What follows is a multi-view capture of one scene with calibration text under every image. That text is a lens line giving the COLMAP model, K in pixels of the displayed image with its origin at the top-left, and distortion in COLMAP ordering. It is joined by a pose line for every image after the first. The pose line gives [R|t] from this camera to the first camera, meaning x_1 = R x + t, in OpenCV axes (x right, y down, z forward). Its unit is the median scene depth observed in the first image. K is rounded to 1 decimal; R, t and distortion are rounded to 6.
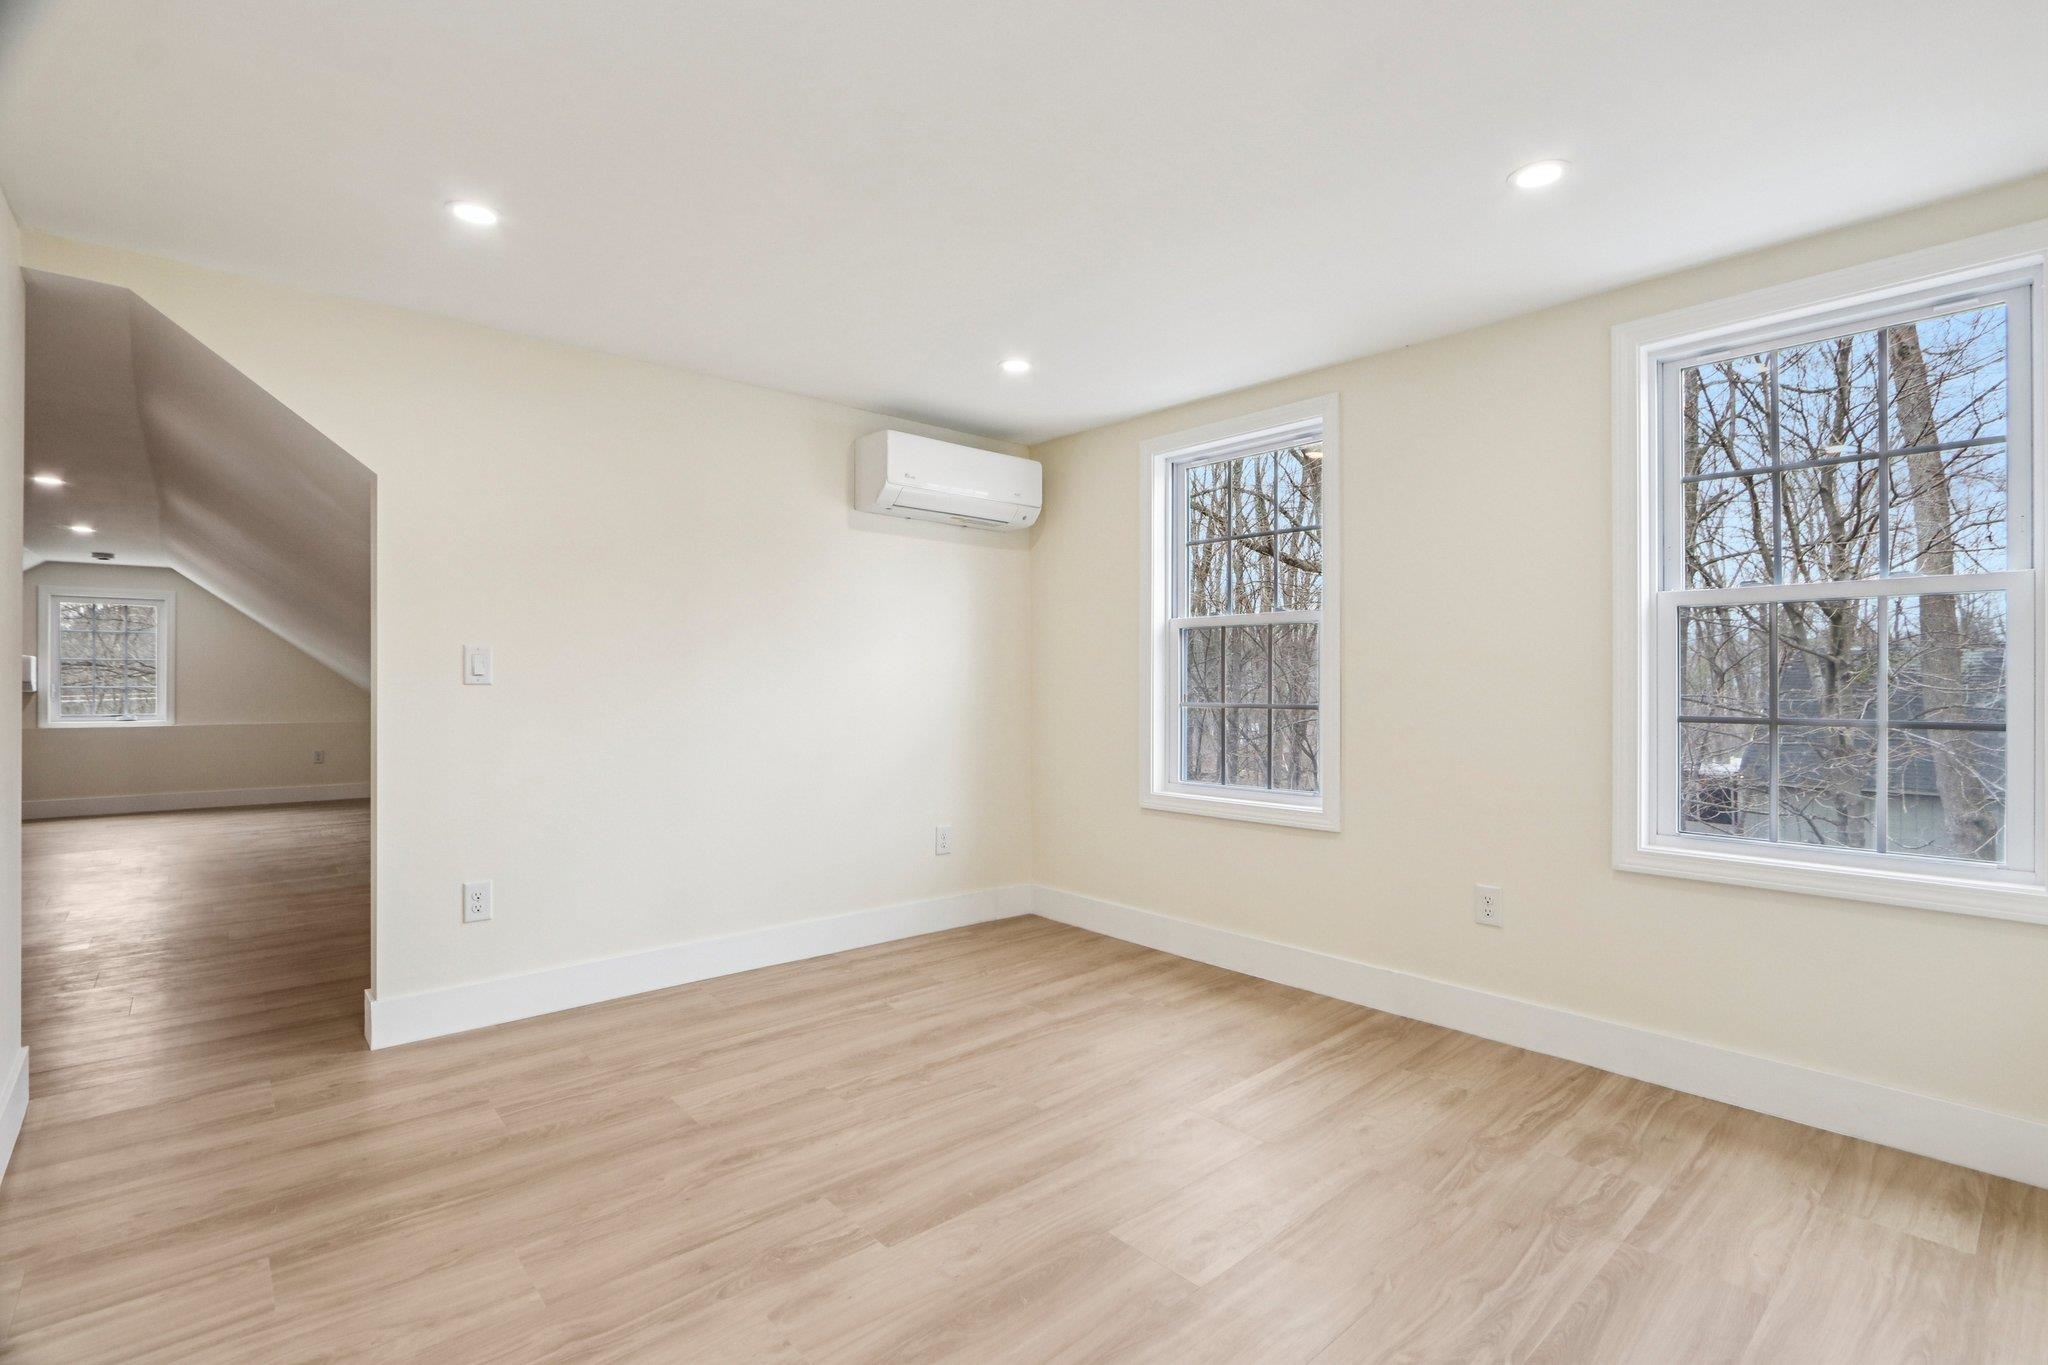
lens RADIAL K [[983.8, 0, 1027.1], [0, 983.8, 688.3], [0, 0, 1]] dist [-0.009512, -0.001972]
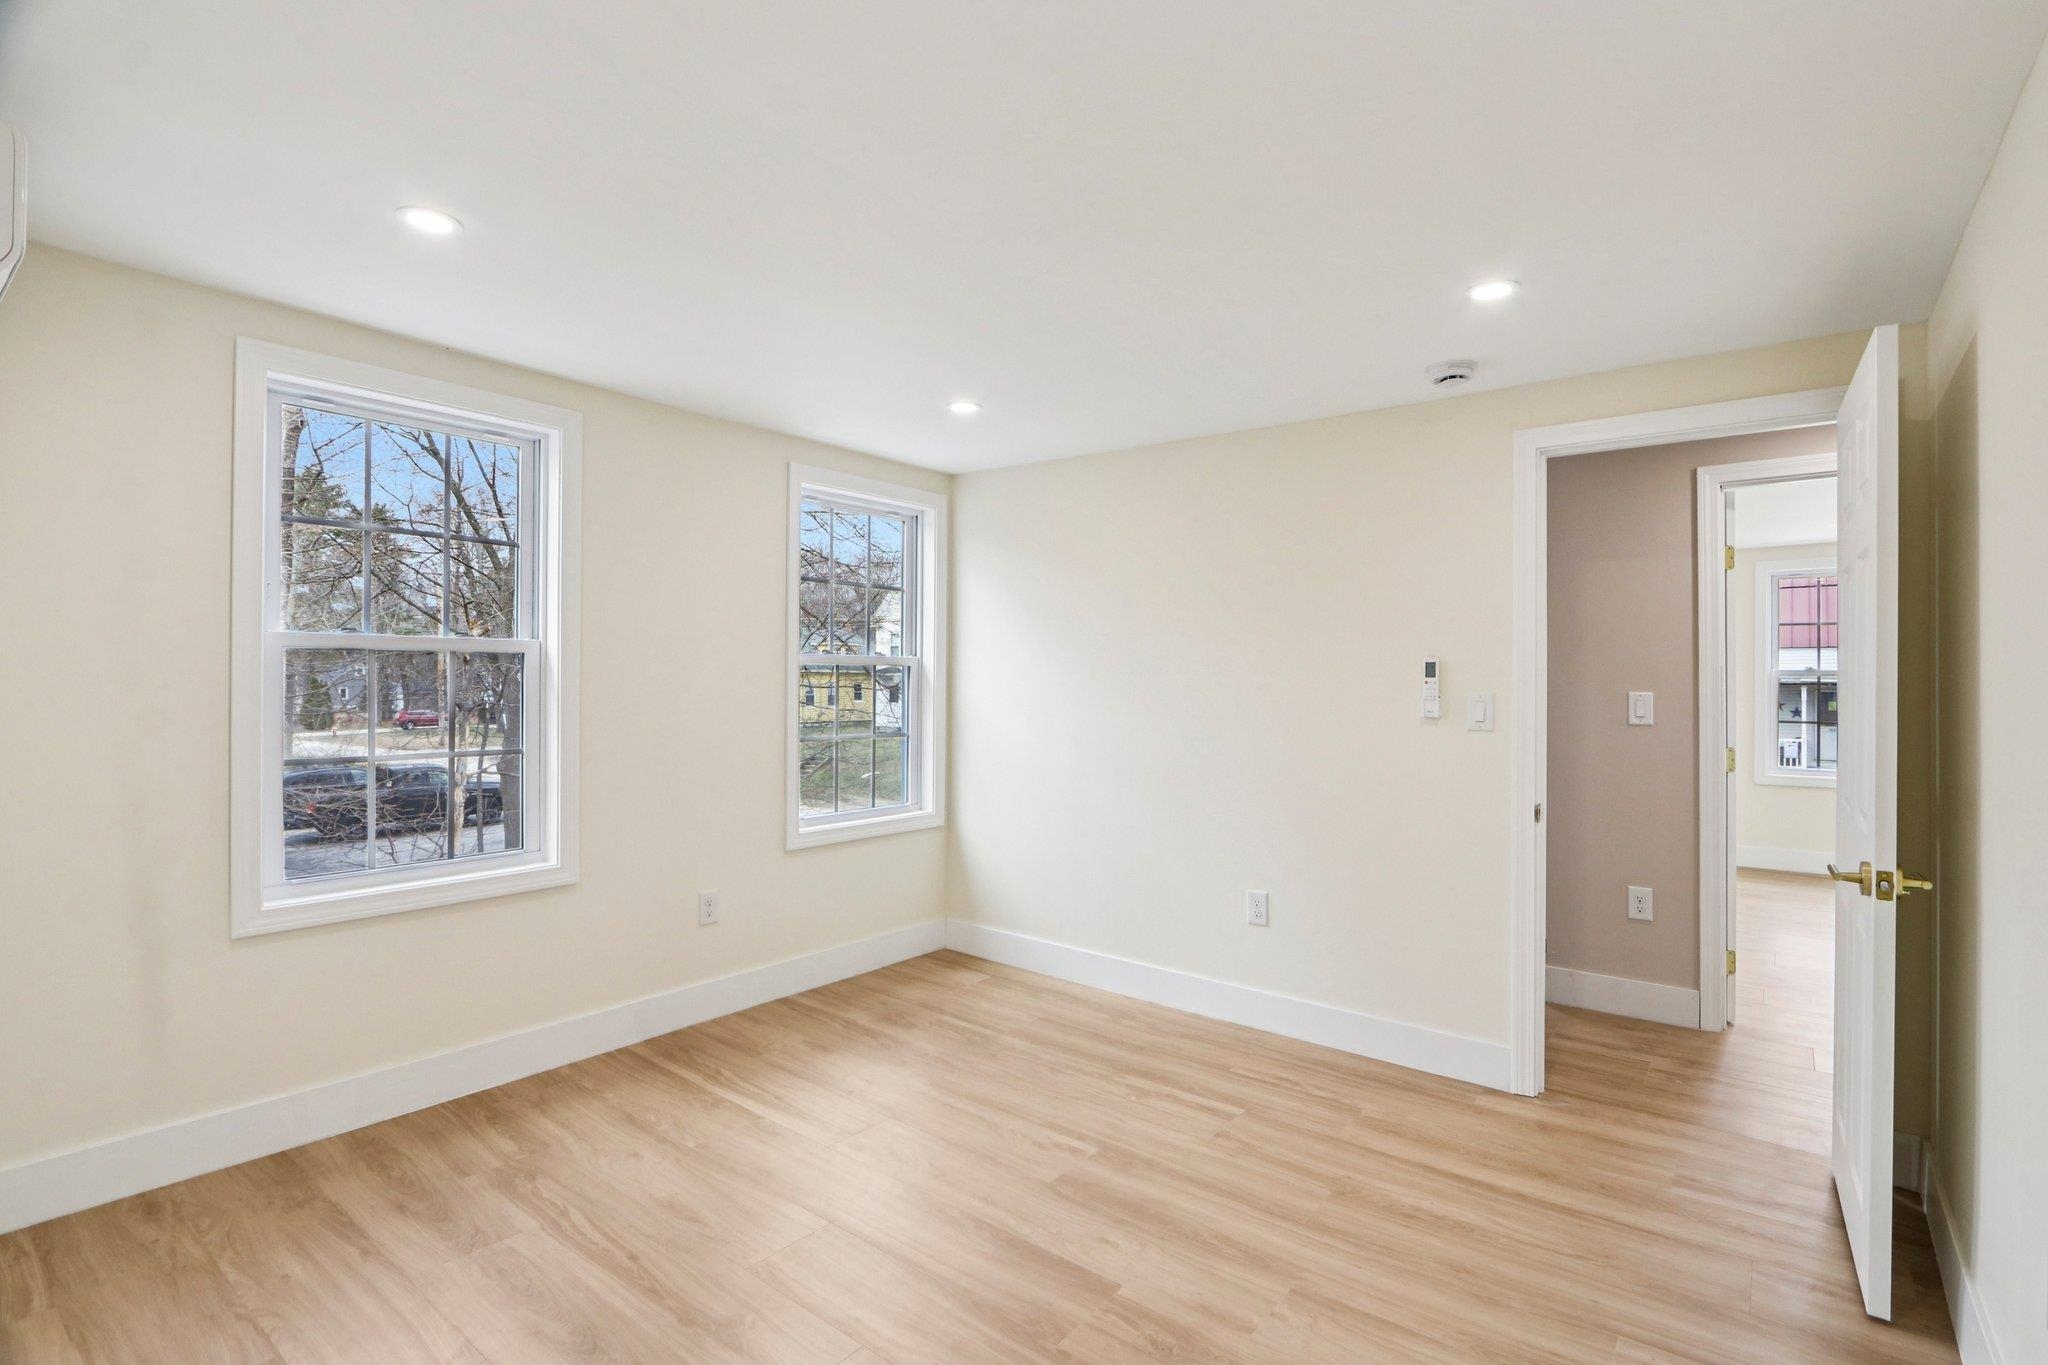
lens RADIAL K [[983.8, 0, 1027.1], [0, 983.8, 688.3], [0, 0, 1]] dist [-0.009512, -0.001972]
pose [[-0.209505, -0.006061, 0.977789, -0.834913], [-0.006685, 0.999966, 0.004767, -0.052632], [-0.977785, -0.005538, -0.209539, 0.968151]]
